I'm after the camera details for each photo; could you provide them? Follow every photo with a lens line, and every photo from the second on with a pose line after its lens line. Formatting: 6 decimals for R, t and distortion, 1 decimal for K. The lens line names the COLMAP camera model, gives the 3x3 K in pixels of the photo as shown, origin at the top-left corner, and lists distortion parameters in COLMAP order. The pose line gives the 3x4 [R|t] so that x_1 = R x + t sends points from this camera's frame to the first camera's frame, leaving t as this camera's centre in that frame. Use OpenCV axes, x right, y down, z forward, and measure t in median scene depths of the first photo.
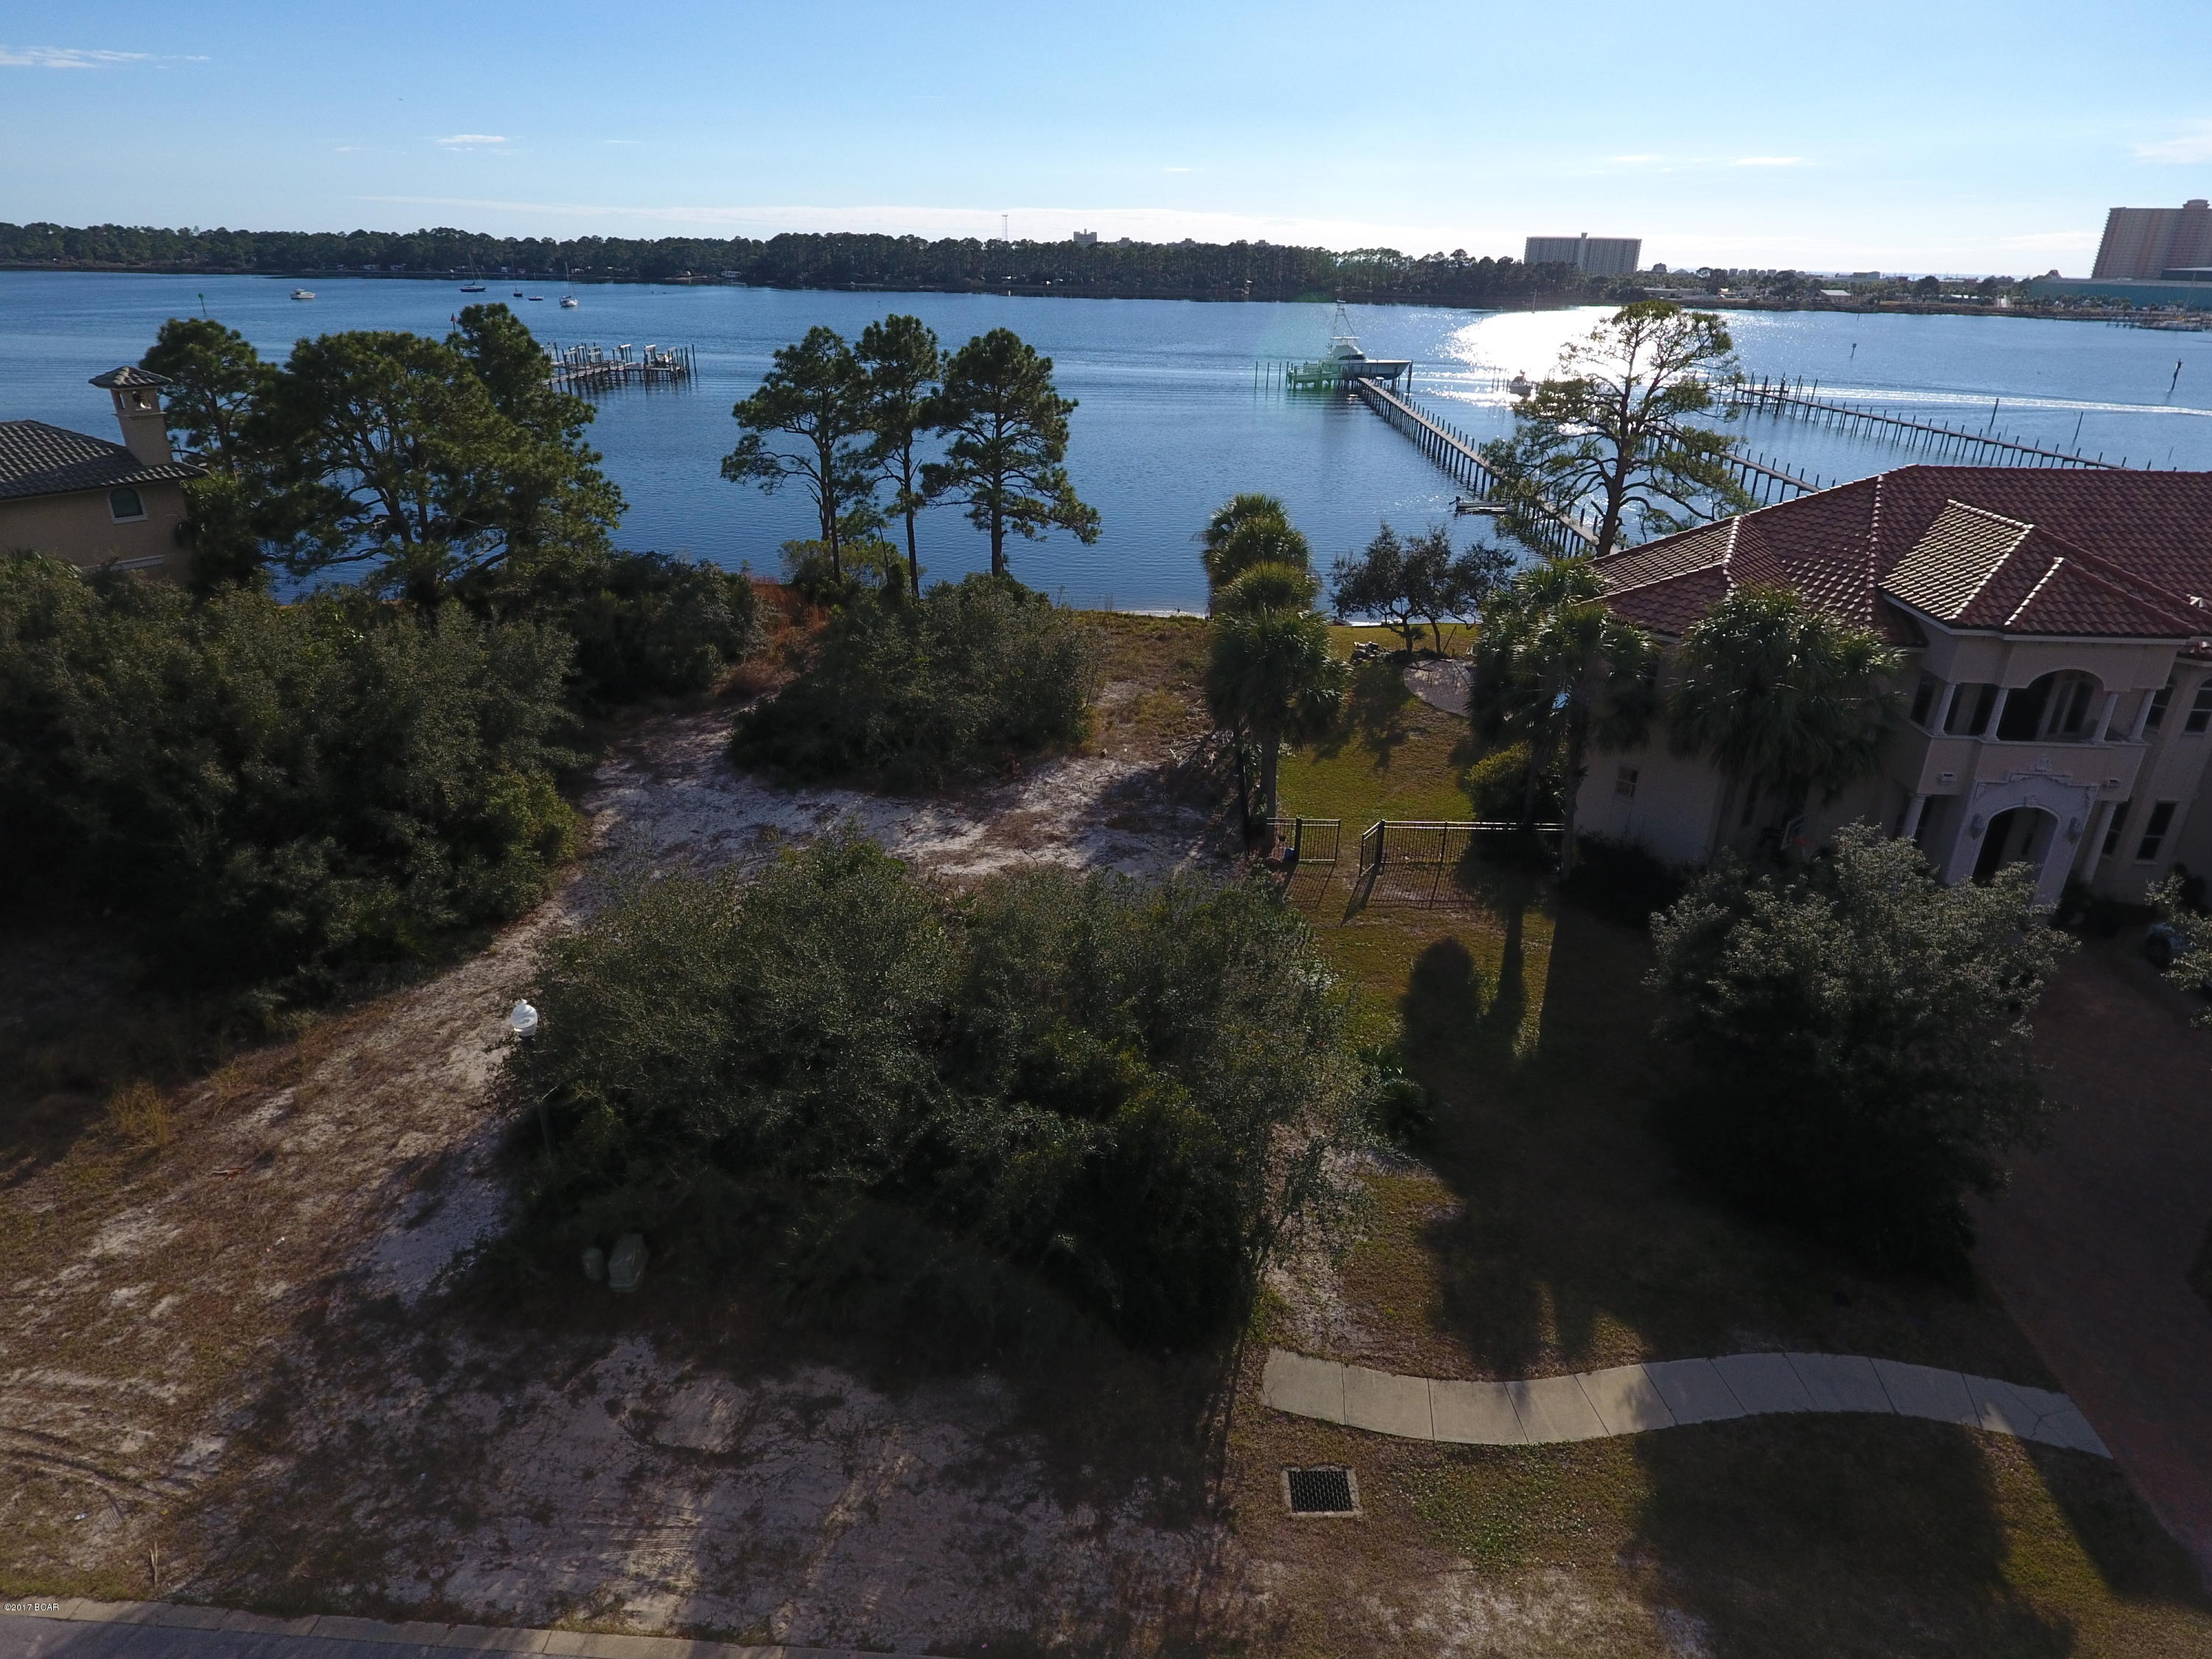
lens RADIAL K [[1296.1, 0, 1109.1], [0, 1296.1, 811.7], [0, 0, 1]] dist [-0.003801, -0.000561]
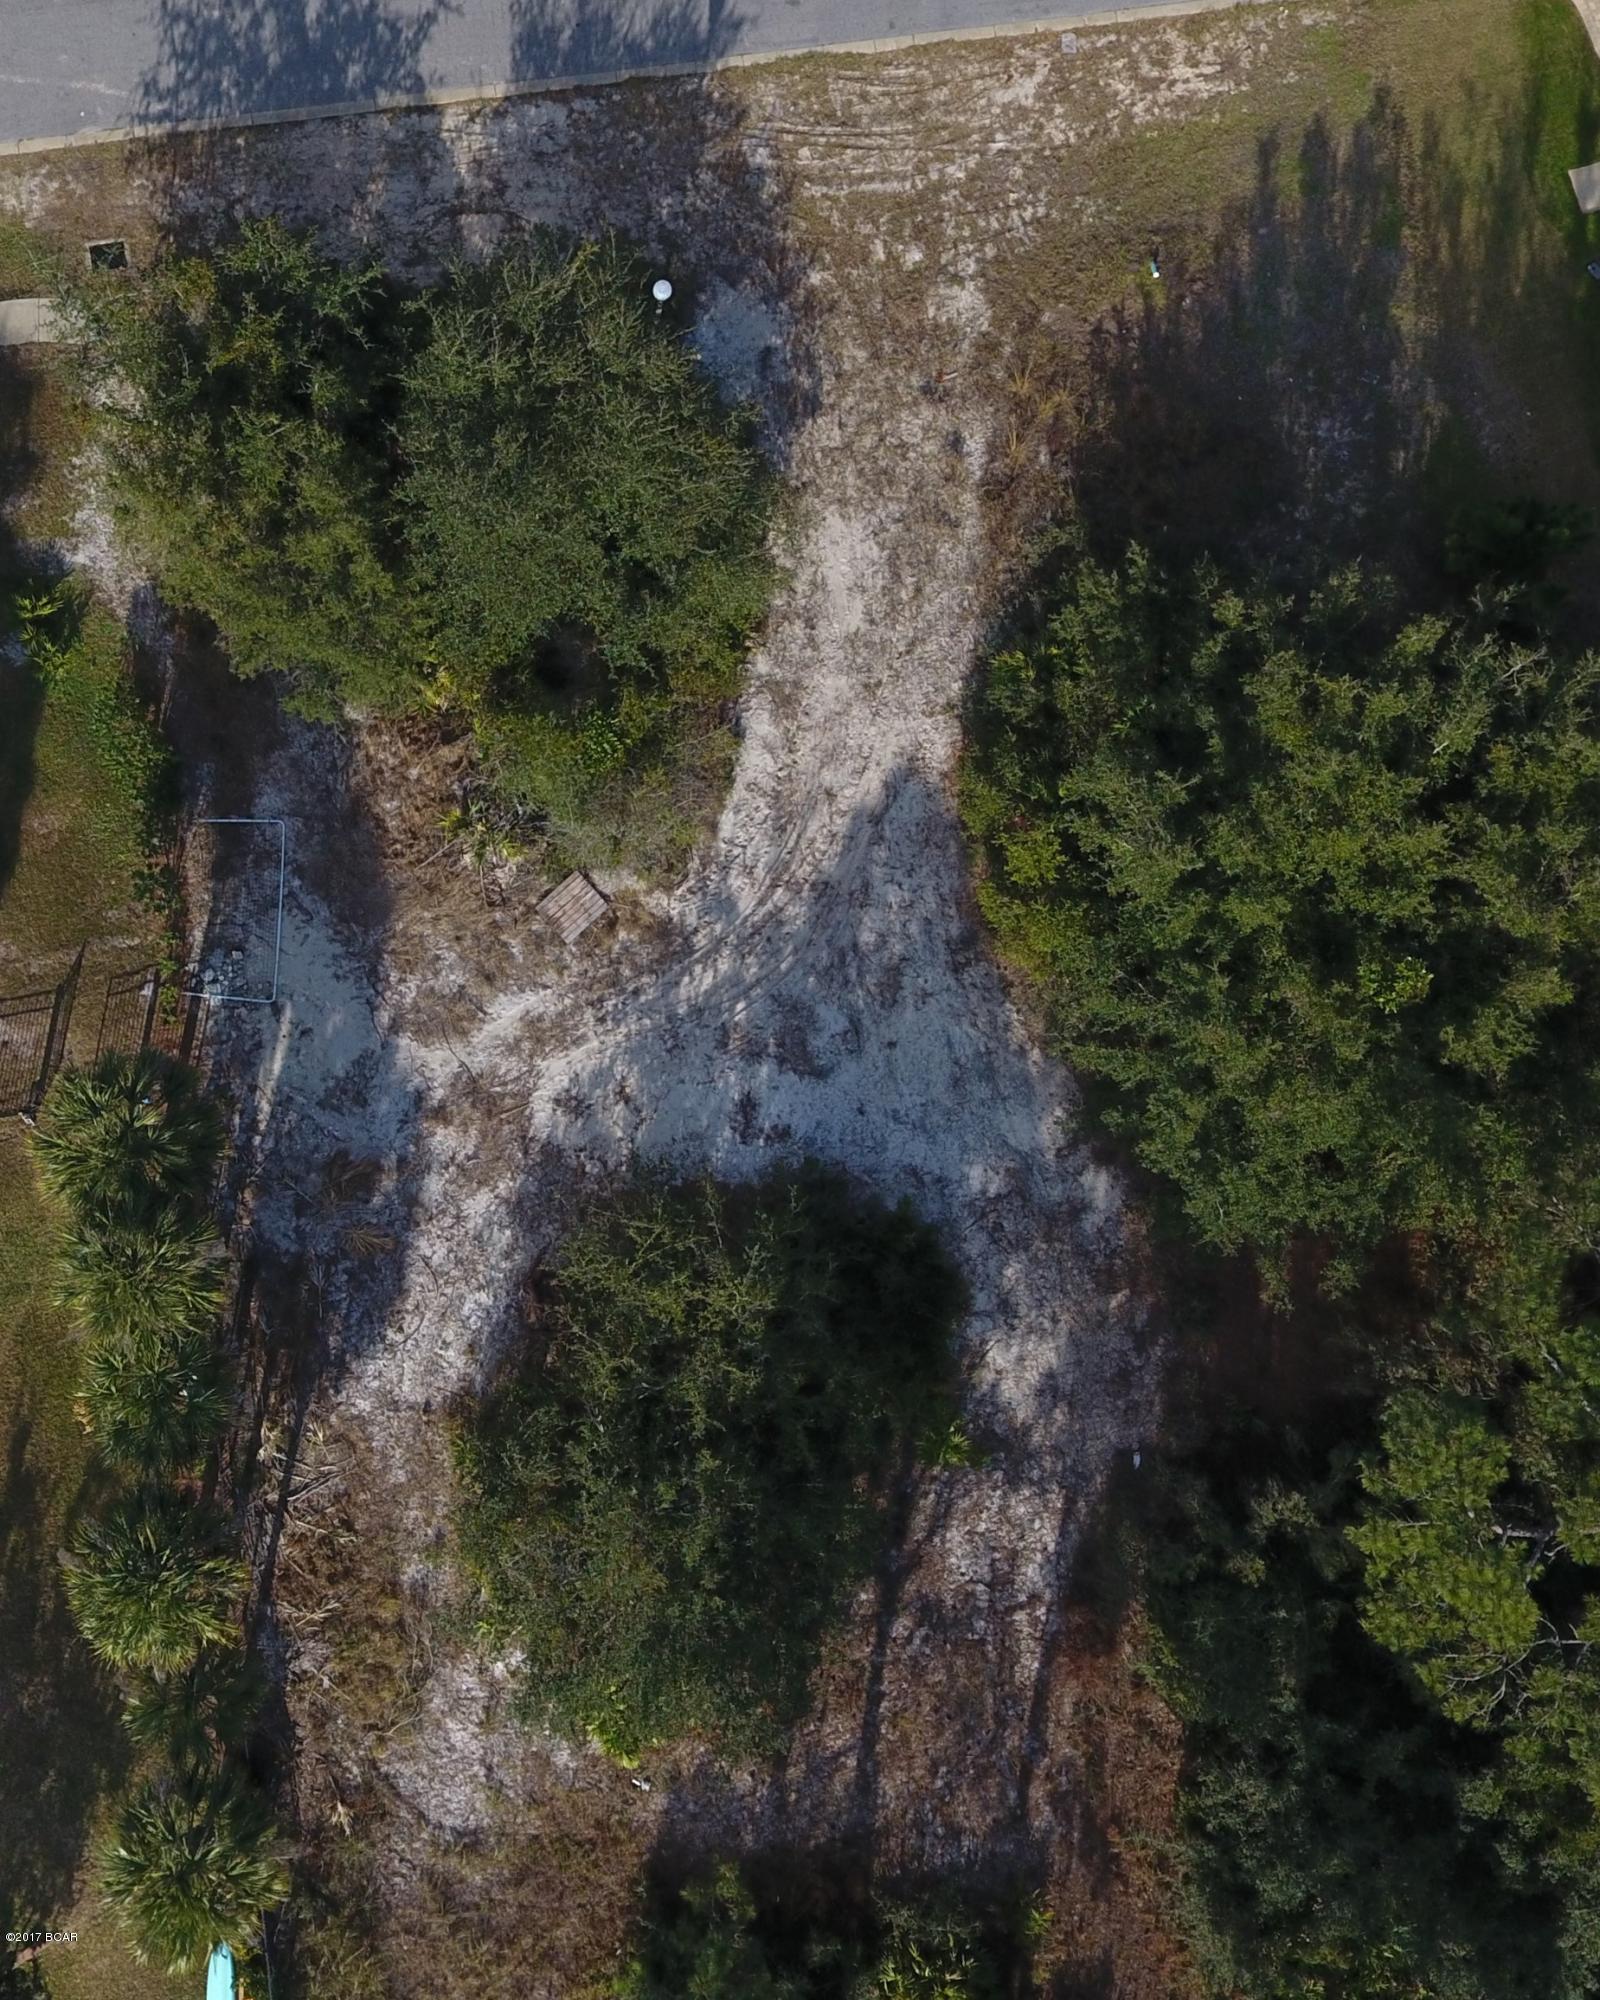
lens RADIAL K [[2045.9, 0, 511.7], [0, 2045.9, 925.7], [0, 0, 1]] dist [-0.007234, -0.001132]
pose [[-0.986507, 0.163334, -0.011210, -0.079785], [-0.060985, -0.303068, 0.951016, -0.999709], [0.151936, 0.938867, 0.308940, 0.457504]]
